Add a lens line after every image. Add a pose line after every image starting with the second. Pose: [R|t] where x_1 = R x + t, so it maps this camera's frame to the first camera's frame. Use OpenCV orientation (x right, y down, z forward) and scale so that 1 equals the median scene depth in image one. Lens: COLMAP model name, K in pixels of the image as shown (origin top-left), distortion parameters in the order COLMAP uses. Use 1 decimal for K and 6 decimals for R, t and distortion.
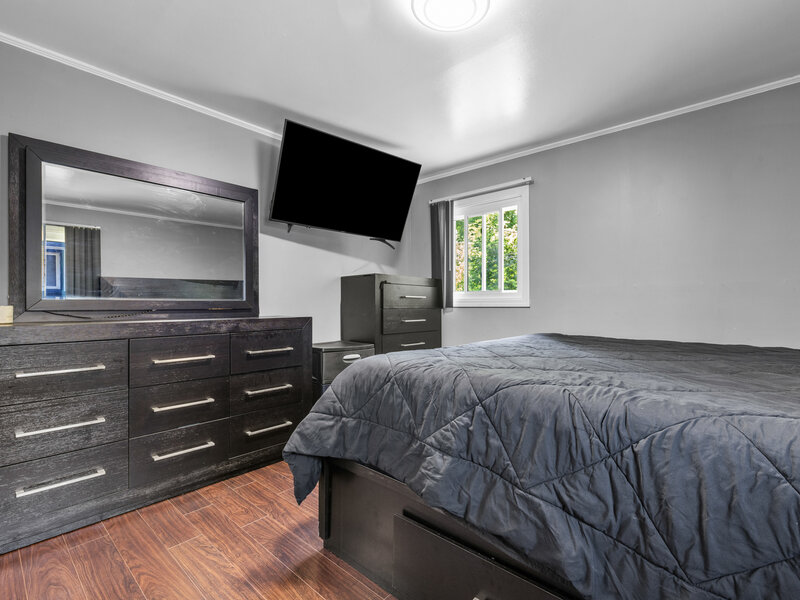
lens RADIAL K [[376.4, 0, 396.8], [0, 376.4, 301.3], [0, 0, 1]] dist [-0.001238, 0.000352]
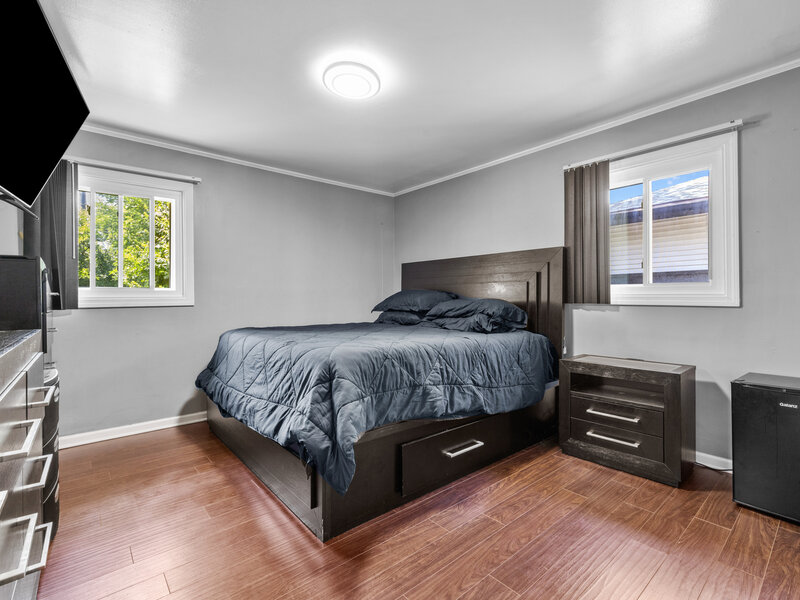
lens RADIAL K [[376.4, 0, 398.1], [0, 376.4, 297.0], [0, 0, 1]] dist [-0.001238, 0.000352]
pose [[0.136245, 0.005508, 0.990660, -1.765777], [0.002072, 0.999981, -0.005844, -0.004016], [-0.990673, 0.002849, 0.136231, 0.998660]]
